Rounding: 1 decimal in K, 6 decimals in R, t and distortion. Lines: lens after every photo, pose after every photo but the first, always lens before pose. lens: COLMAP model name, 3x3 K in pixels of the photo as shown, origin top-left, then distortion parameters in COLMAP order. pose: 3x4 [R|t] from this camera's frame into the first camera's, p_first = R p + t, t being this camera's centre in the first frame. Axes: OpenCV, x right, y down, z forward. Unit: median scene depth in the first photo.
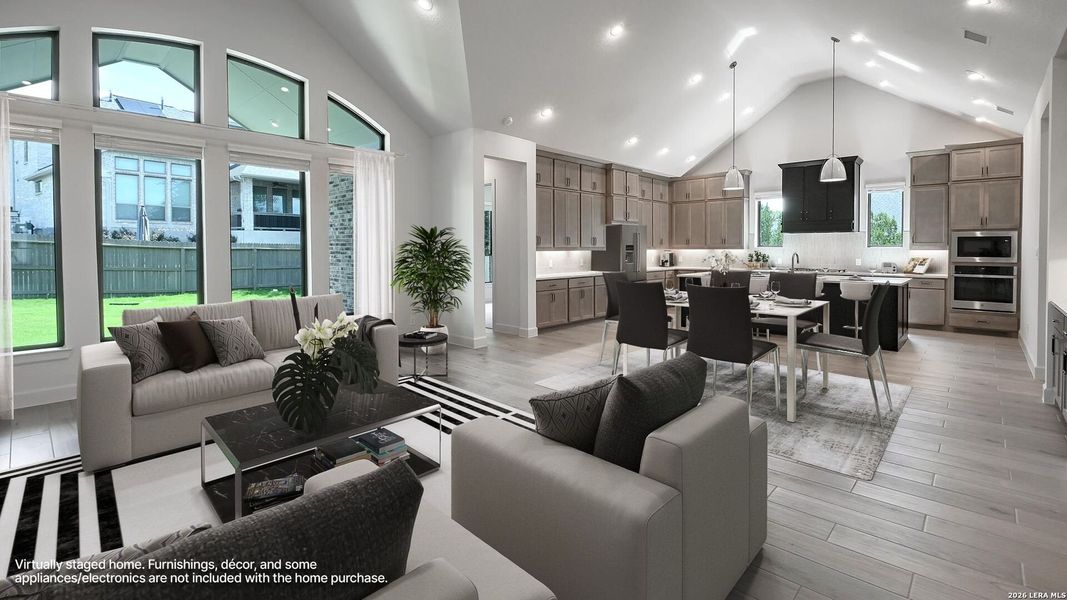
lens RADIAL K [[477.4, 0, 530.1], [0, 477.4, 245.4], [0, 0, 1]] dist [0.002271, 0.000078]
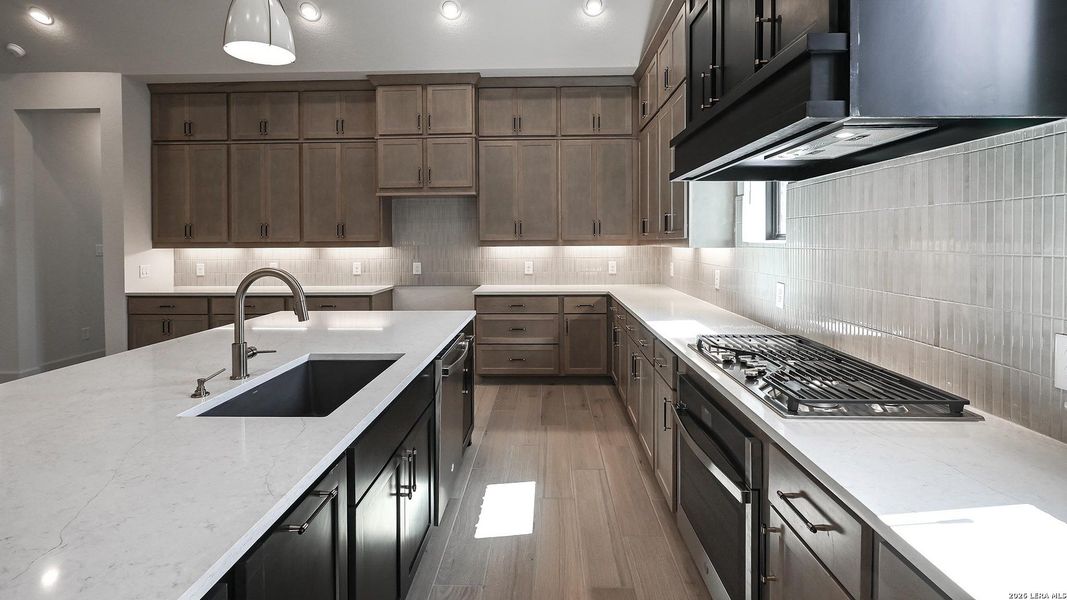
lens RADIAL K [[477.4, 0, 530.1], [0, 477.4, 245.4], [0, 0, 1]] dist [0.002271, 0.000078]
pose [[0.666063, 0.005995, -0.745872, 0.694494], [0.004891, 0.999911, 0.012405, 0.002136], [0.745880, -0.011911, 0.665974, 0.826673]]
